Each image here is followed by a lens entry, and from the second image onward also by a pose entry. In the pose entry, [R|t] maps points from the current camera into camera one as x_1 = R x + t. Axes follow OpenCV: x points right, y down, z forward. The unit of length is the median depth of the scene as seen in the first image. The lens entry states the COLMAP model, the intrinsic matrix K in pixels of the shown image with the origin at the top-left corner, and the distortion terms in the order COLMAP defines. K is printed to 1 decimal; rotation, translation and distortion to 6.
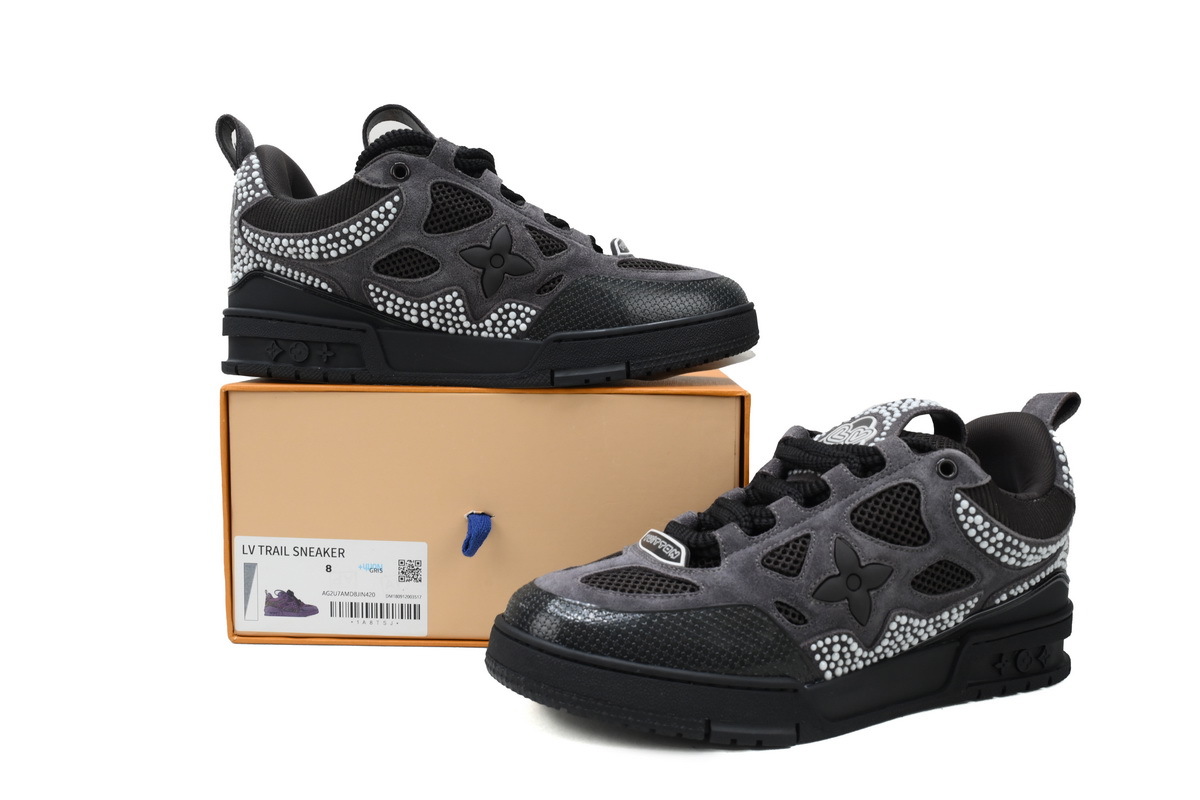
lens RADIAL K [[1161.6, 0, 600.0], [0, 1161.6, 400.0], [0, 0, 1]] dist [0.005619, -0.005884]
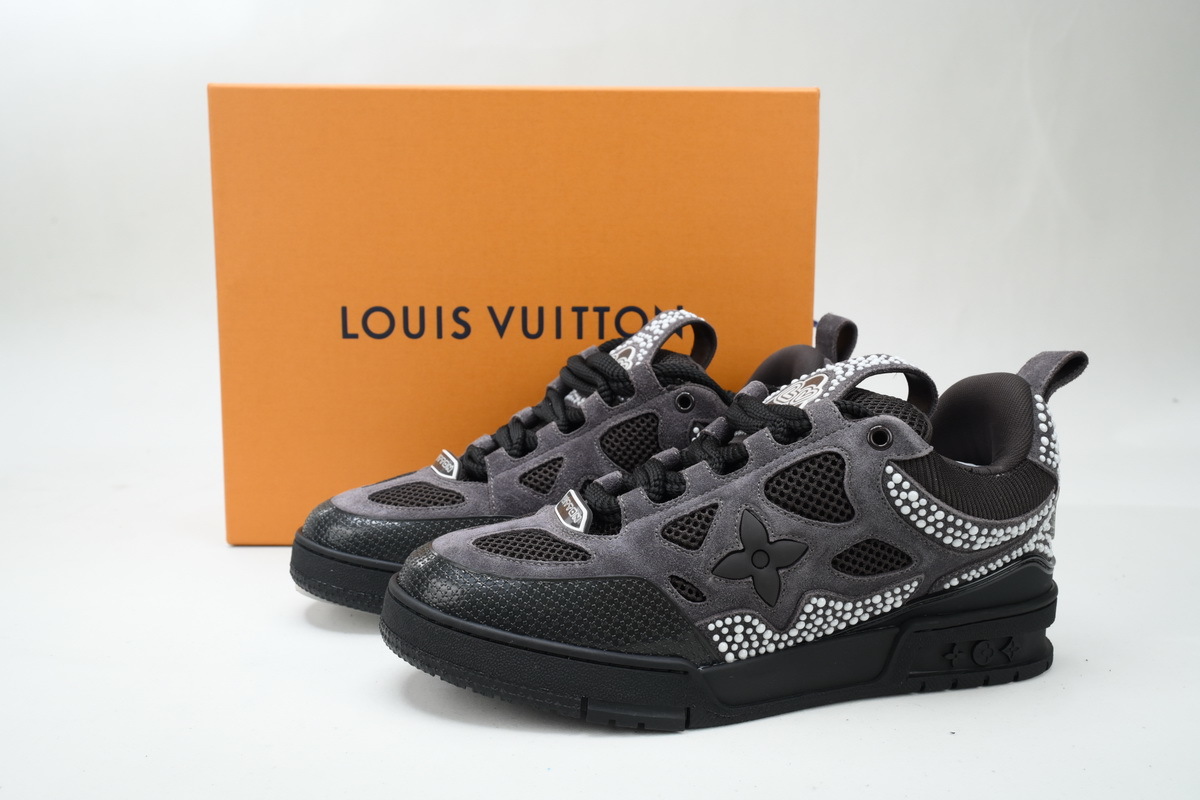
lens RADIAL K [[1161.6, 0, 600.0], [0, 1161.6, 400.0], [0, 0, 1]] dist [0.005619, -0.005884]
pose [[0.985239, 0.029927, -0.168550, 0.238731], [-0.019511, 0.997815, 0.063117, -0.021958], [0.170070, -0.058896, 0.983670, 0.088613]]
